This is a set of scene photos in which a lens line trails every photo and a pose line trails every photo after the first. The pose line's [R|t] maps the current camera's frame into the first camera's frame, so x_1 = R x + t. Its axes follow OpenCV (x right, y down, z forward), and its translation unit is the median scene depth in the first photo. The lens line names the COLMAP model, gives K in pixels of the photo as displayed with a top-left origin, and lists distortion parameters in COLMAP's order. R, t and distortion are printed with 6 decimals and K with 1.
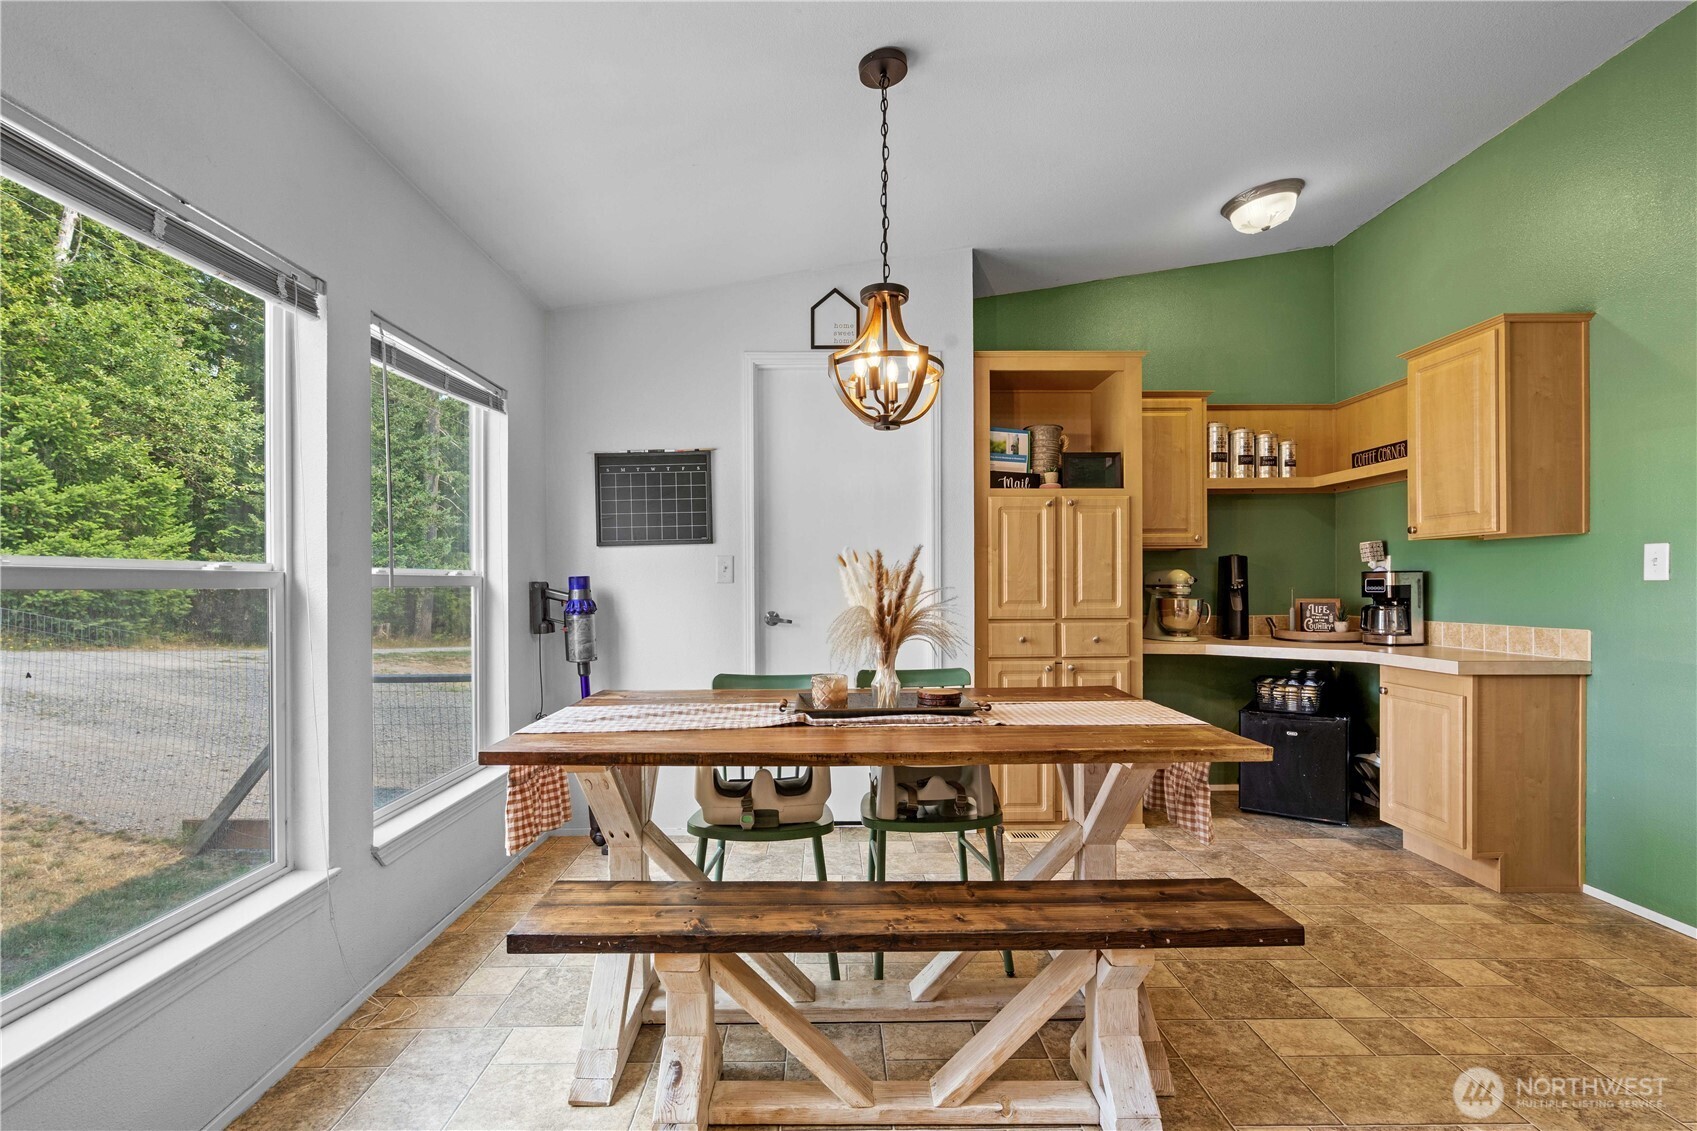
lens RADIAL K [[768.7, 0, 838.0], [0, 768.7, 587.2], [0, 0, 1]] dist [0.002487, 0.000303]
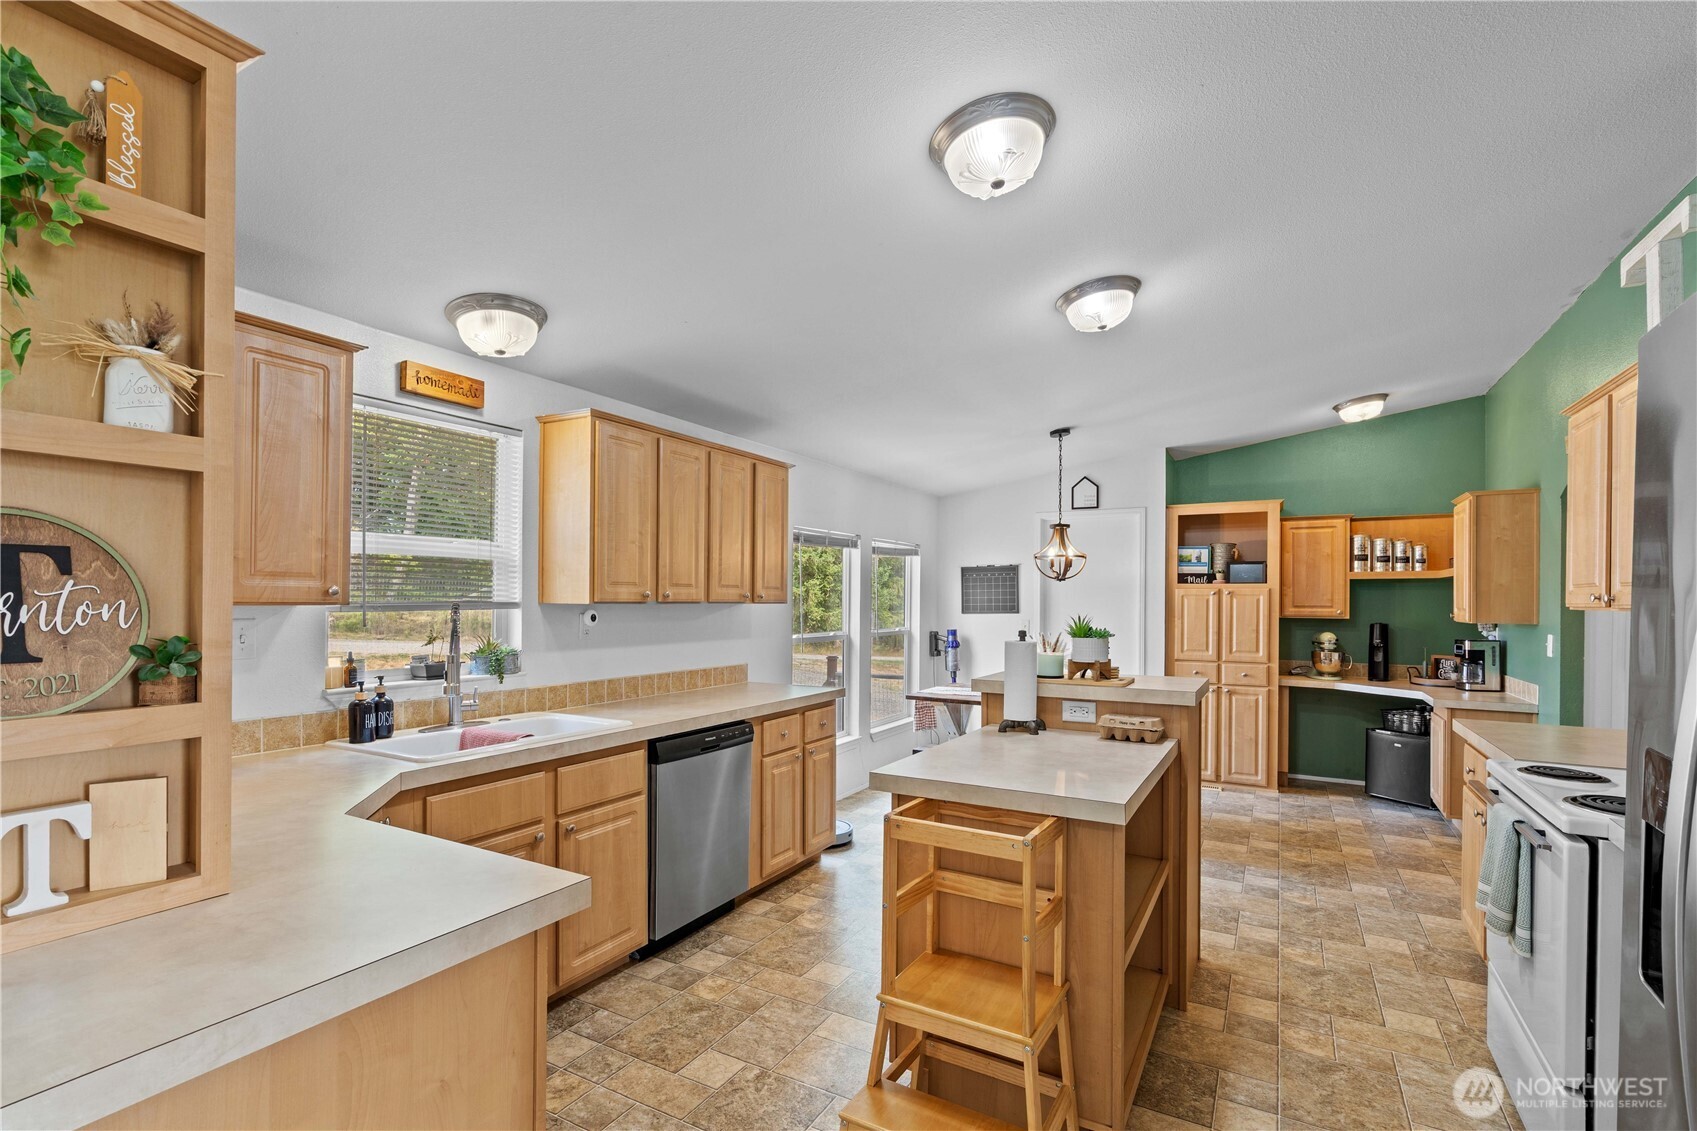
lens RADIAL K [[789.8, 0, 829.1], [0, 789.8, 600.4], [0, 0, 1]] dist [-0.001559, 0.000879]
pose [[0.857207, 0.009069, -0.514892, 0.445158], [-0.011451, 0.999933, -0.001453, -0.080791], [0.514845, 0.007141, 0.857254, -0.930270]]
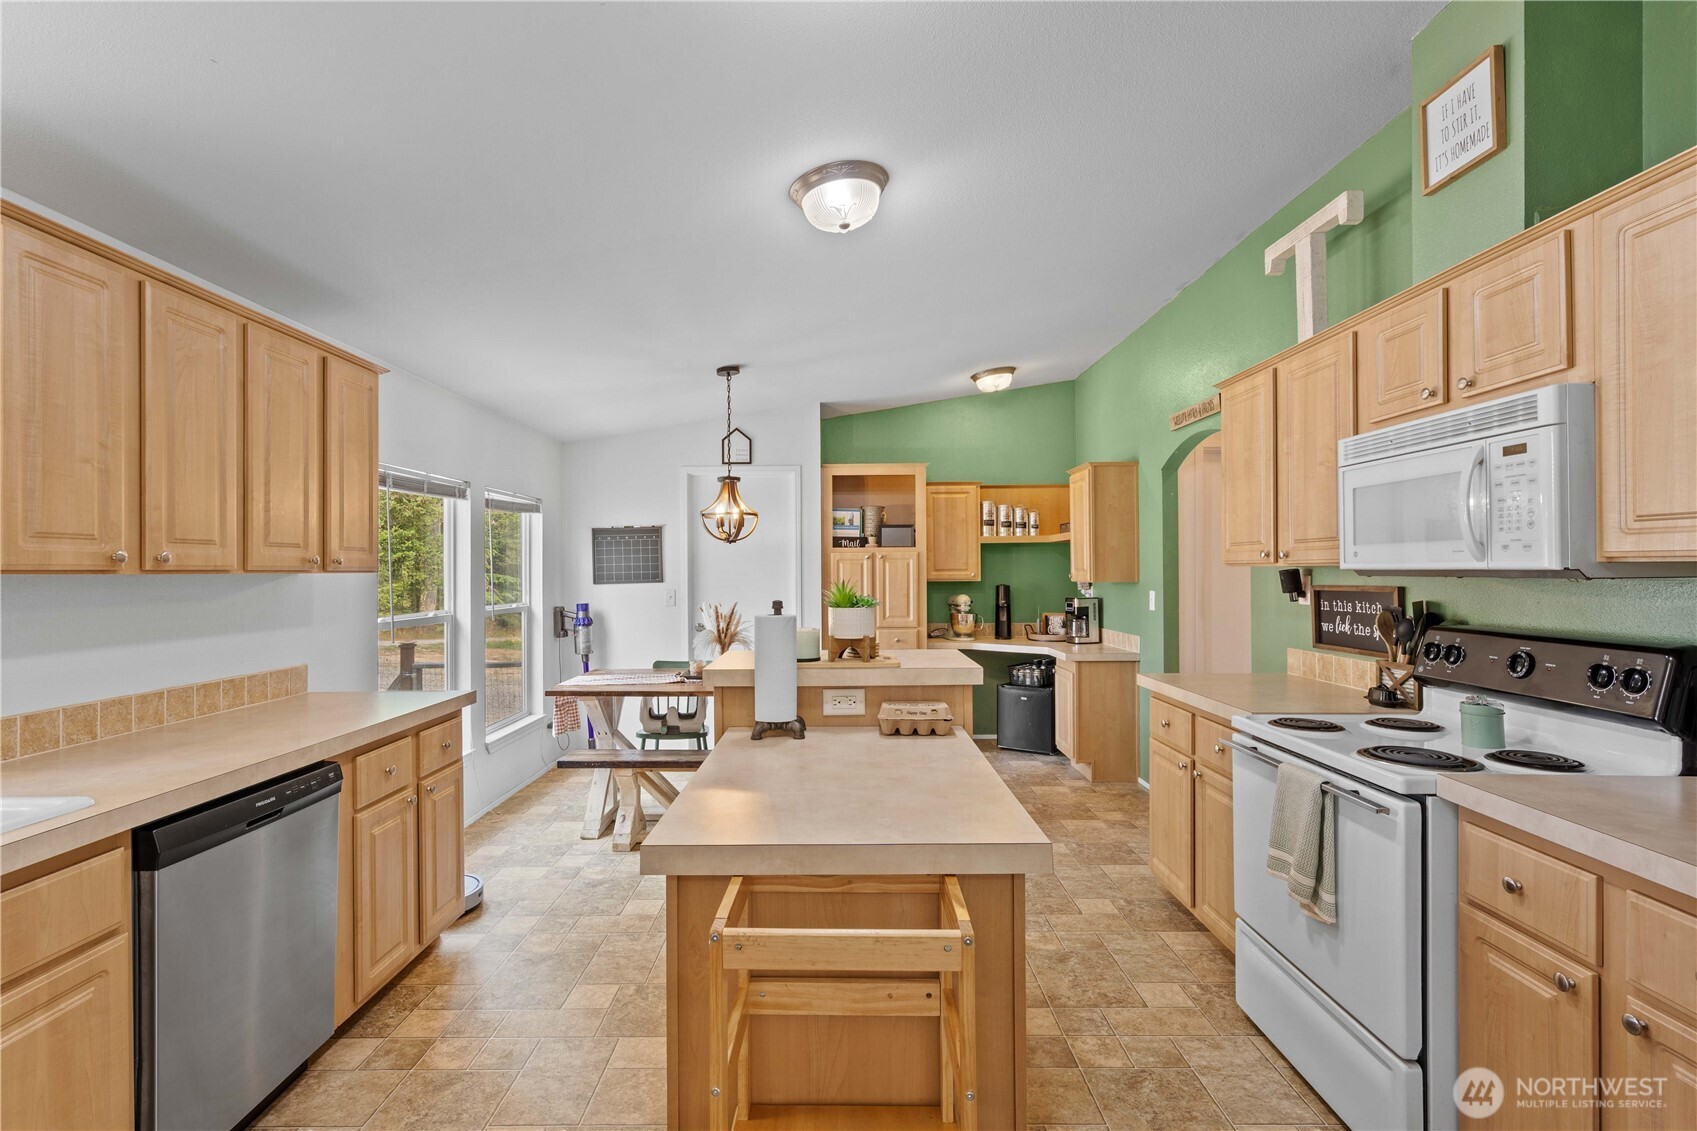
lens RADIAL K [[824.7, 0, 837.2], [0, 824.7, 566.6], [0, 0, 1]] dist [-0.002899, 0.001759]
pose [[0.999766, -0.003517, -0.021345, 0.247530], [0.003322, 0.999953, -0.009129, -0.073202], [0.021376, 0.009056, 0.999730, -0.758135]]
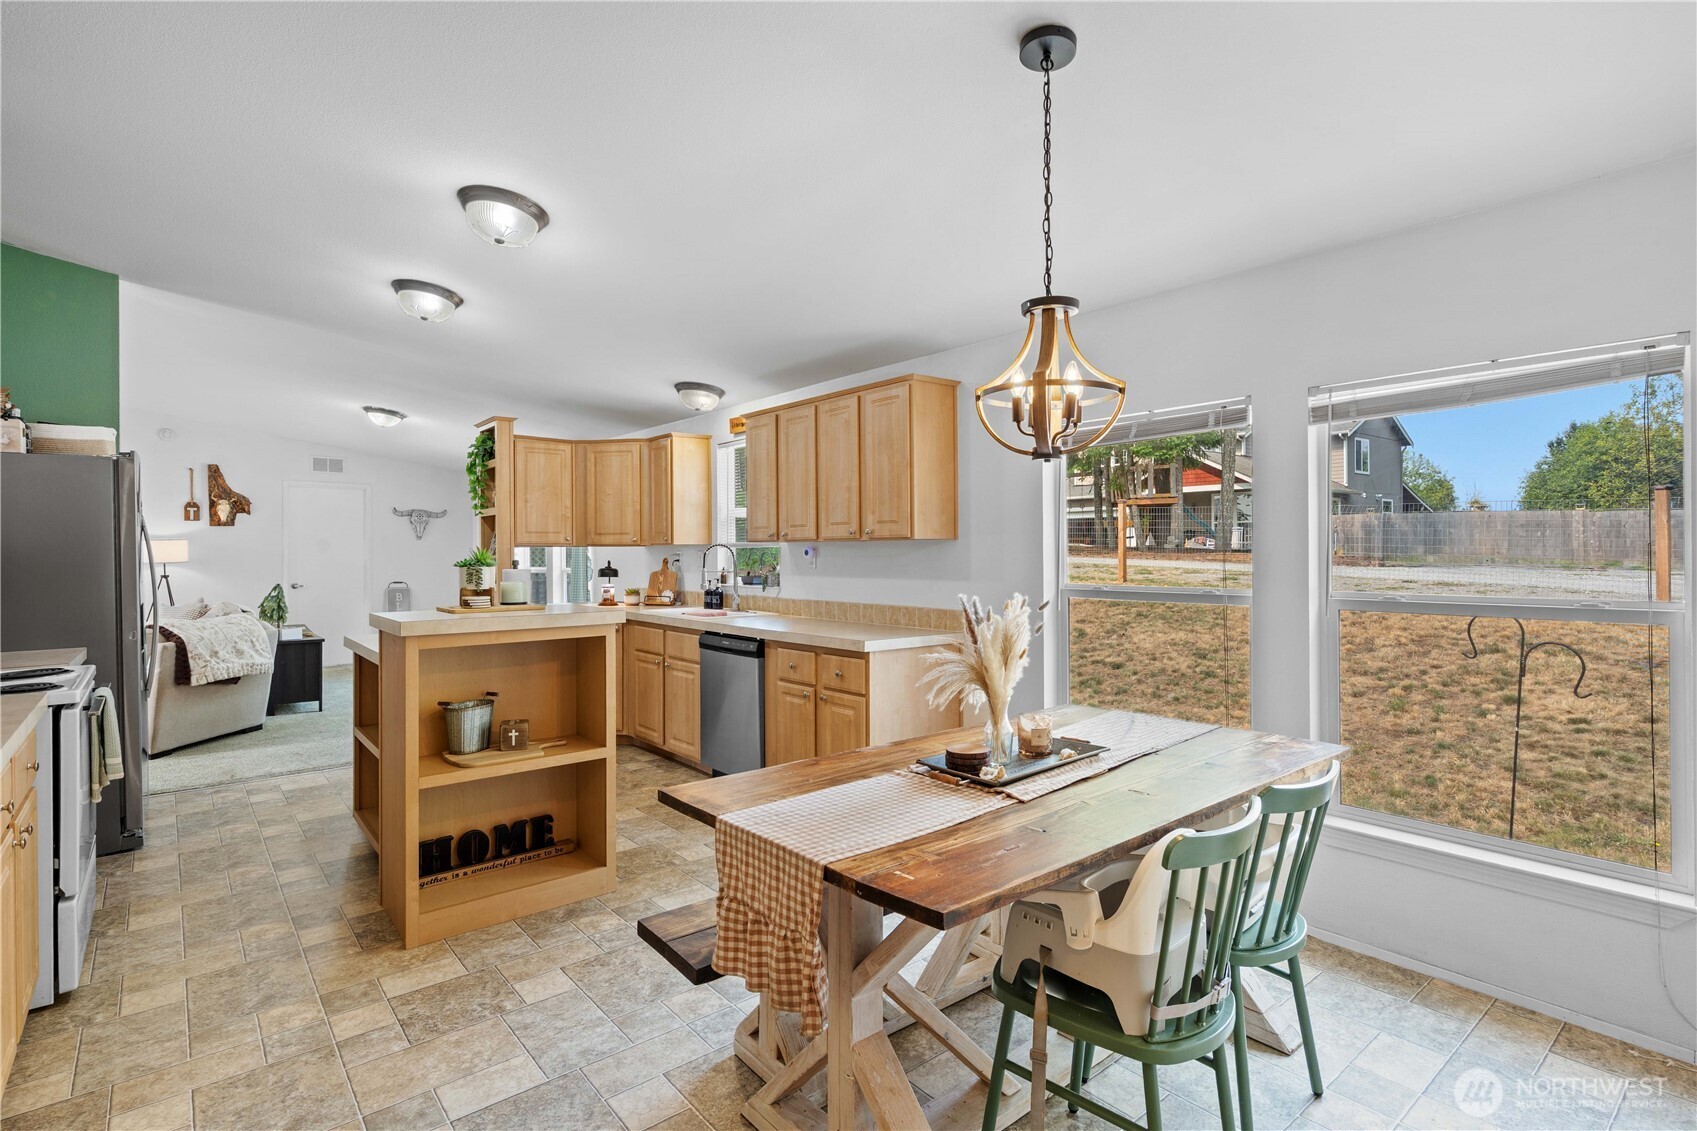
lens RADIAL K [[816.0, 0, 823.2], [0, 816.0, 548.8], [0, 0, 1]] dist [0.000116, 0.000899]
pose [[-0.789319, 0.006252, -0.613951, 0.513536], [0.005778, 0.999980, 0.002754, -0.066589], [0.613956, -0.001374, -0.789339, 0.970368]]
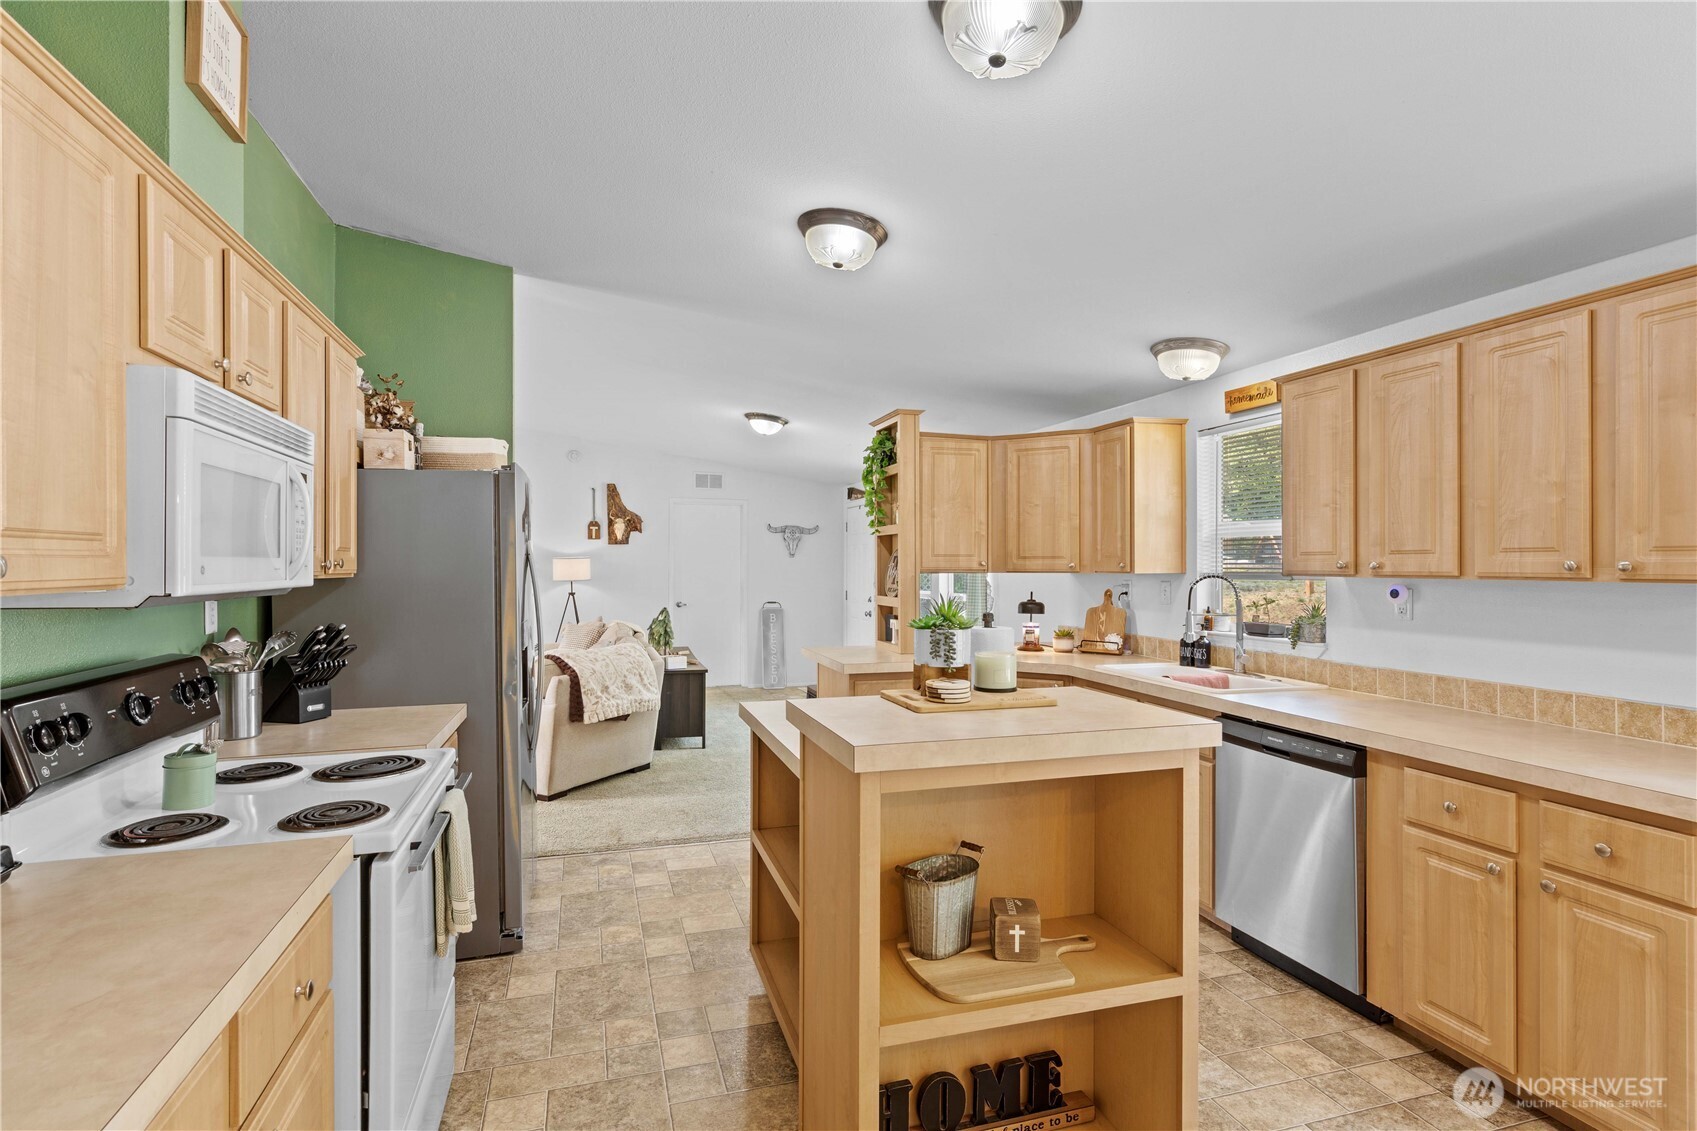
lens RADIAL K [[824.7, 0, 837.2], [0, 824.7, 566.6], [0, 0, 1]] dist [-0.002899, 0.001759]
pose [[-0.961749, 0.003678, -0.273909, 0.478769], [0.001156, 0.999955, 0.009368, -0.094828], [0.273931, 0.008693, -0.961710, 0.504198]]
